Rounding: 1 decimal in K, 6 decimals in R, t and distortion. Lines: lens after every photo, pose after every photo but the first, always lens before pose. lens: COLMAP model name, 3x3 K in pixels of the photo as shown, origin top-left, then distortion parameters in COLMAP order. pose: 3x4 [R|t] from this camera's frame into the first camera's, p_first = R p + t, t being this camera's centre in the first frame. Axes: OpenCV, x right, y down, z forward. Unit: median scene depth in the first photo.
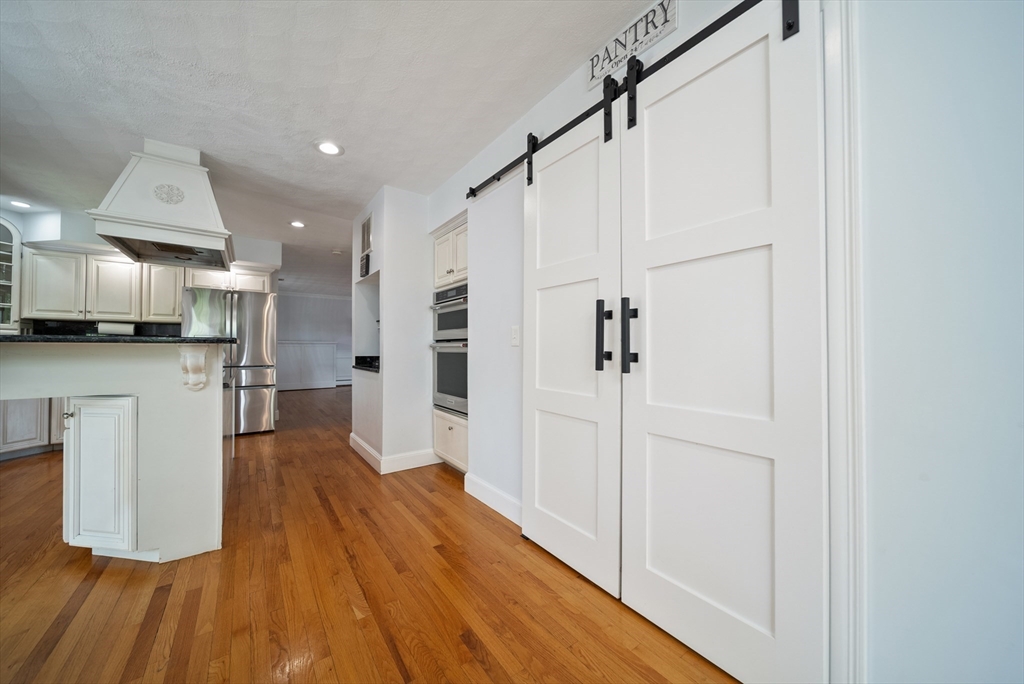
lens RADIAL K [[362.9, 0, 513.2], [0, 362.9, 342.3], [0, 0, 1]] dist [-0.002013, -0.000354]
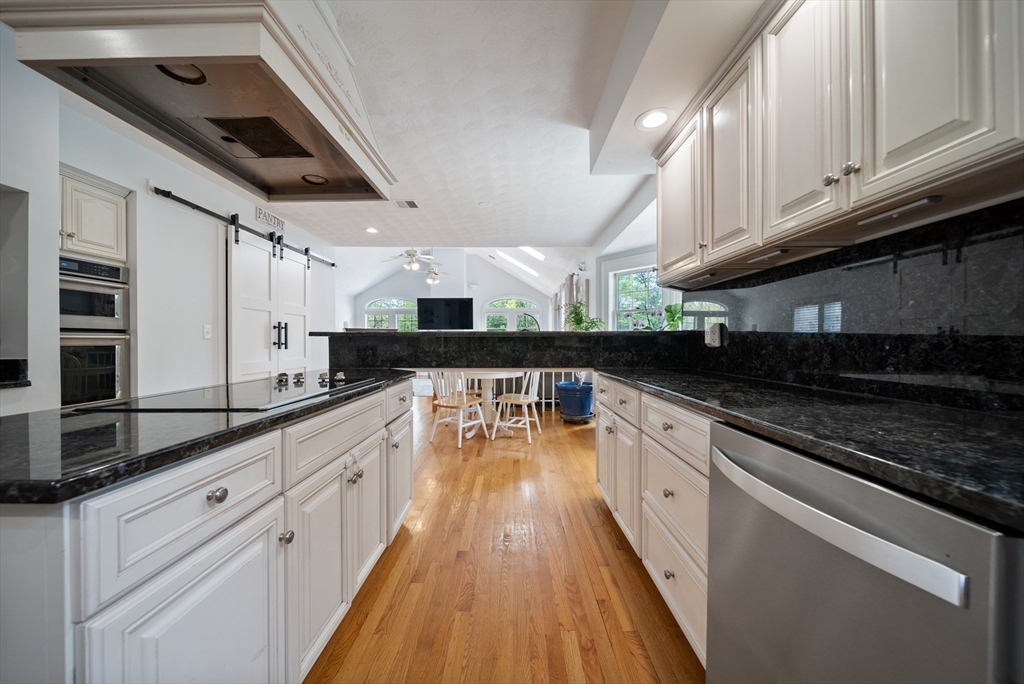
lens RADIAL K [[362.9, 0, 513.2], [0, 362.9, 342.3], [0, 0, 1]] dist [-0.002013, -0.000354]
pose [[-0.805345, -0.001733, 0.592804, -1.257031], [-0.007831, 0.999940, -0.007716, 0.017931], [-0.592755, -0.010856, -0.805309, 1.004551]]
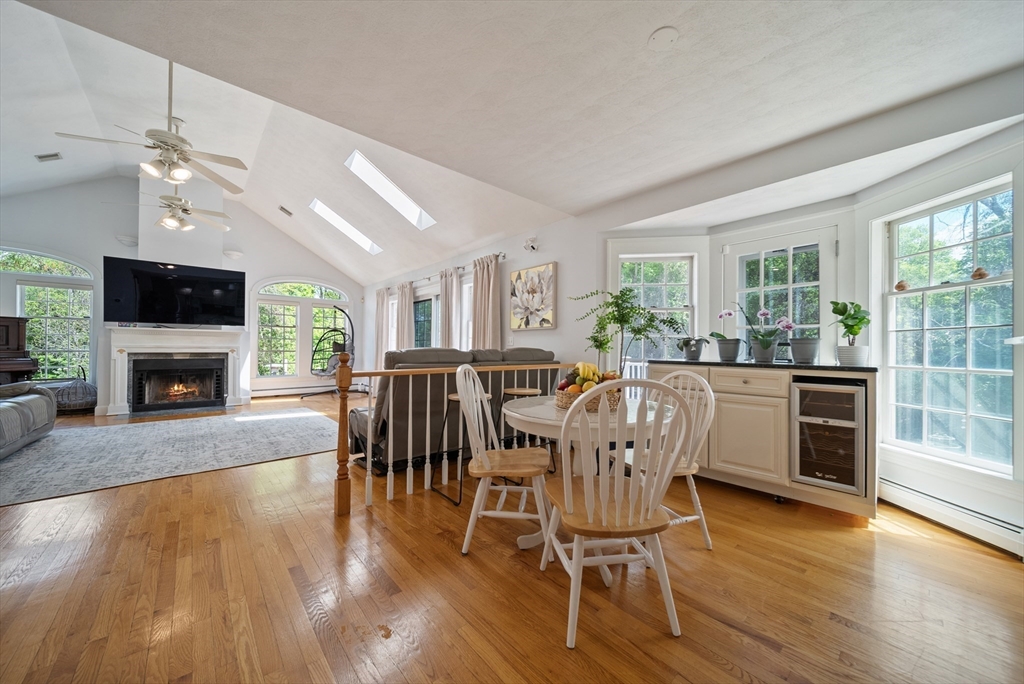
lens RADIAL K [[362.6, 0, 514.1], [0, 362.6, 346.2], [0, 0, 1]] dist [-0.001709, -0.000399]
pose [[-0.995667, -0.008288, -0.092616, -0.235667], [-0.006532, 0.999793, -0.019245, 0.012405], [0.092756, -0.018556, -0.995516, 0.607451]]
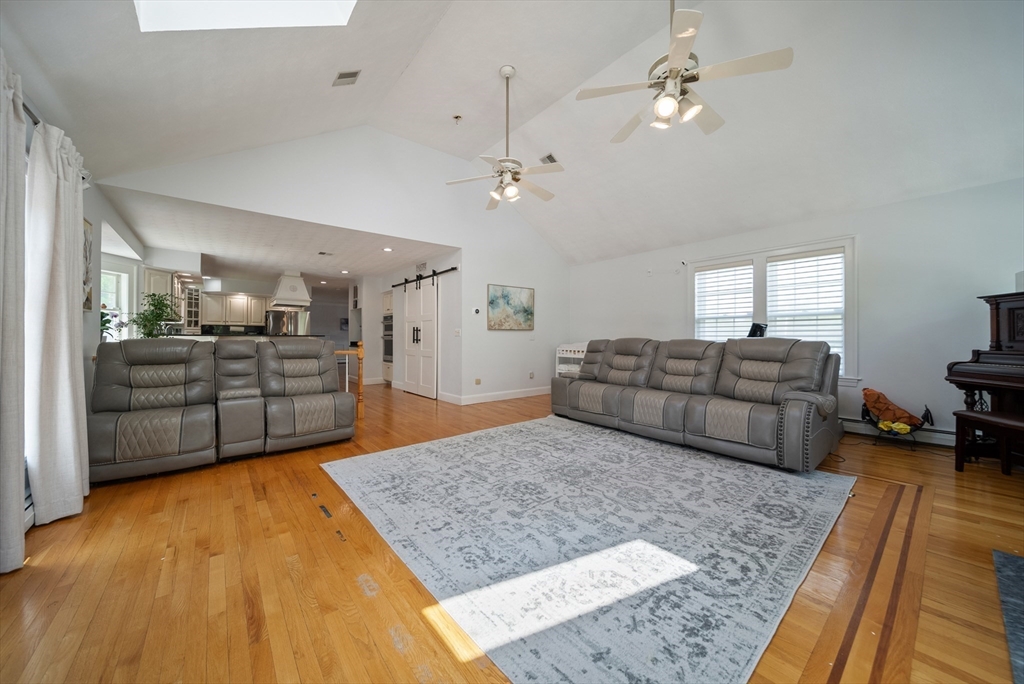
lens RADIAL K [[365.8, 0, 511.7], [0, 365.8, 335.3], [0, 0, 1]] dist [-0.000480, -0.000045]
pose [[0.998880, 0.001449, 0.047290, 0.582763], [-0.001743, 0.999979, 0.006163, -0.021646], [-0.047280, -0.006238, 0.998862, -1.666000]]
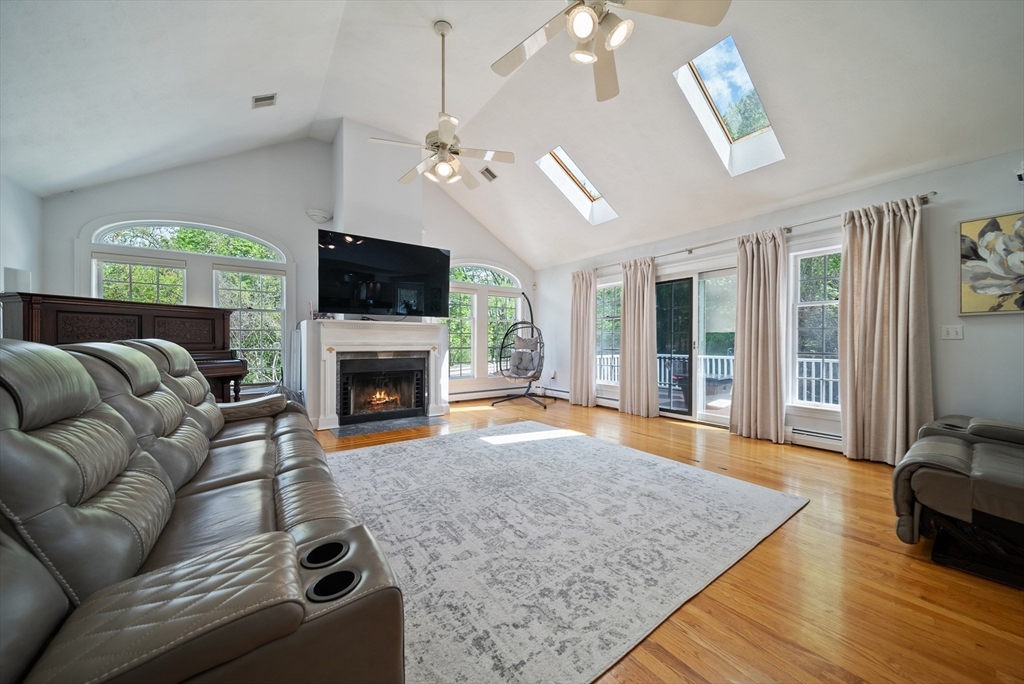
lens RADIAL K [[361.3, 0, 513.2], [0, 361.3, 343.0], [0, 0, 1]] dist [-0.001114, -0.000181]
pose [[-0.999845, -0.001637, 0.017507, 0.738805], [-0.001828, 0.999939, -0.010872, 0.003066], [-0.017488, -0.010902, -0.999788, 0.086997]]
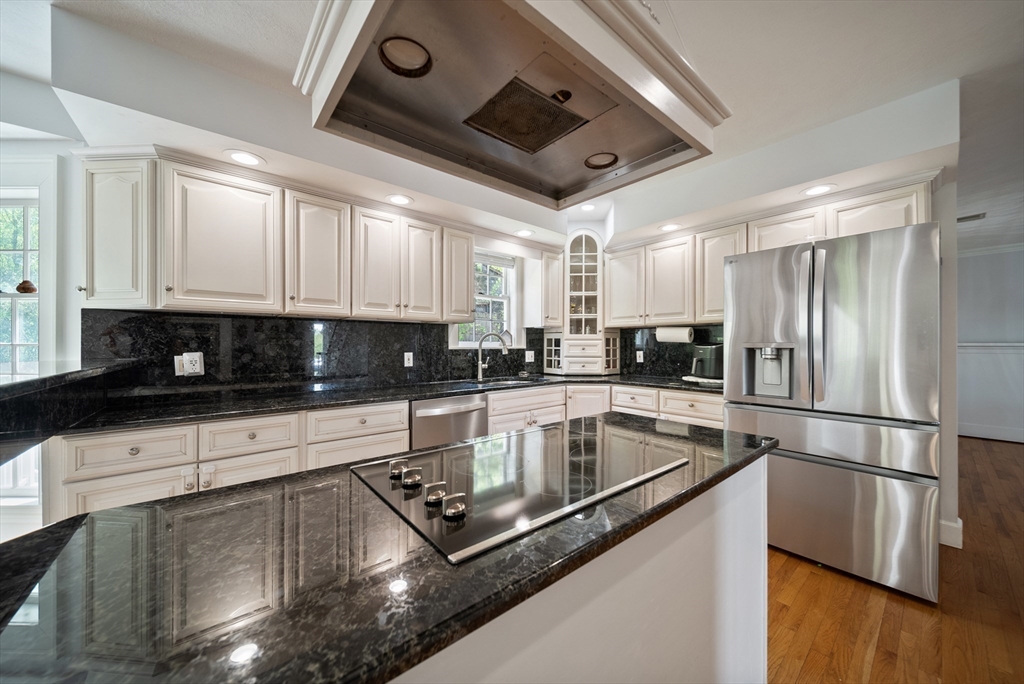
lens RADIAL K [[363.6, 0, 511.9], [0, 363.6, 347.6], [0, 0, 1]] dist [-0.001578, -0.000558]
pose [[0.068250, 0.004734, -0.997657, -0.473504], [0.014775, 0.999874, 0.005756, -0.027274], [0.997559, -0.015134, 0.068171, 0.805266]]
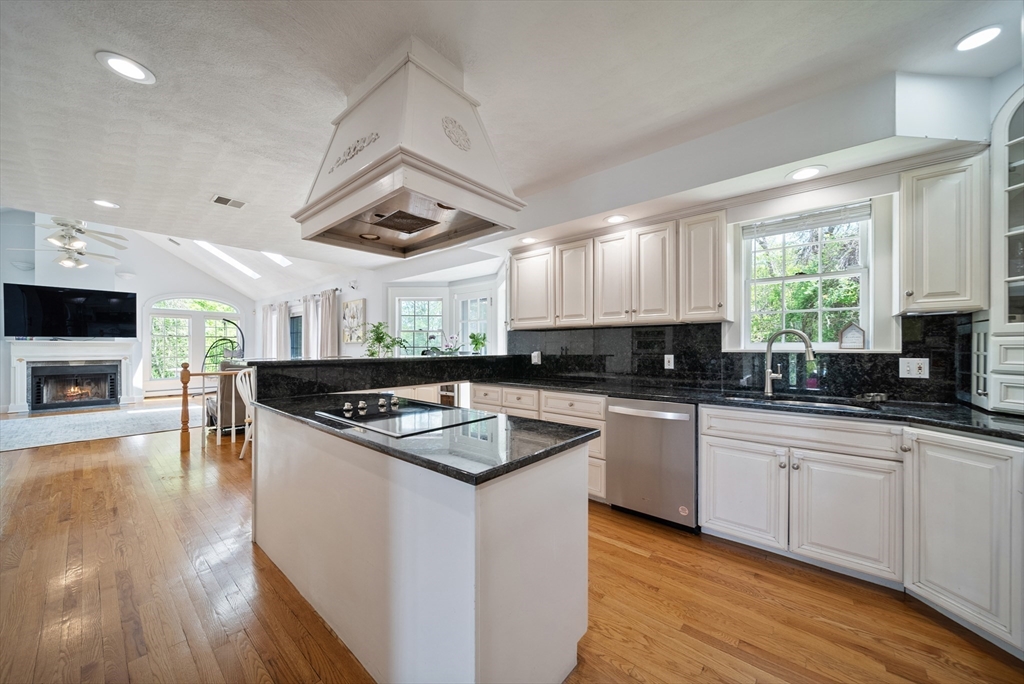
lens RADIAL K [[363.6, 0, 511.9], [0, 363.6, 347.6], [0, 0, 1]] dist [-0.001578, -0.000558]
pose [[-0.972806, -0.000406, -0.231620, -0.810632], [0.002890, 0.999899, -0.013889, -0.019880], [0.231602, -0.014181, -0.972707, 1.409500]]
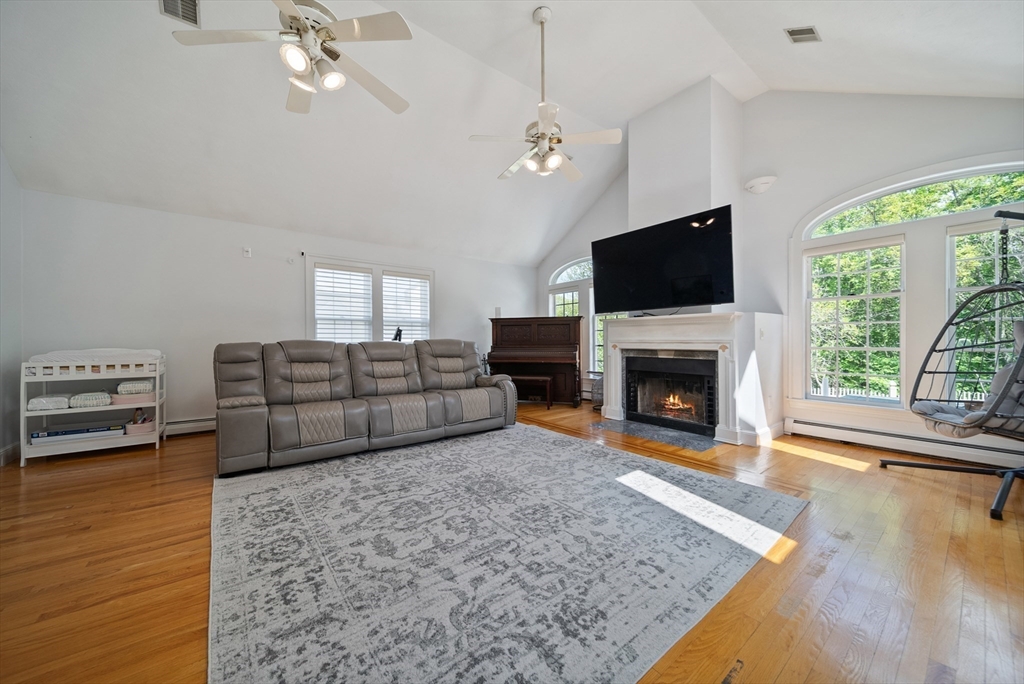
lens RADIAL K [[362.9, 0, 513.2], [0, 362.9, 342.3], [0, 0, 1]] dist [-0.002013, -0.000354]
pose [[-0.024178, -0.005786, 0.999691, -0.023807], [-0.009856, 0.999936, 0.005549, -0.007096], [-0.999659, -0.009719, -0.024233, -0.812562]]
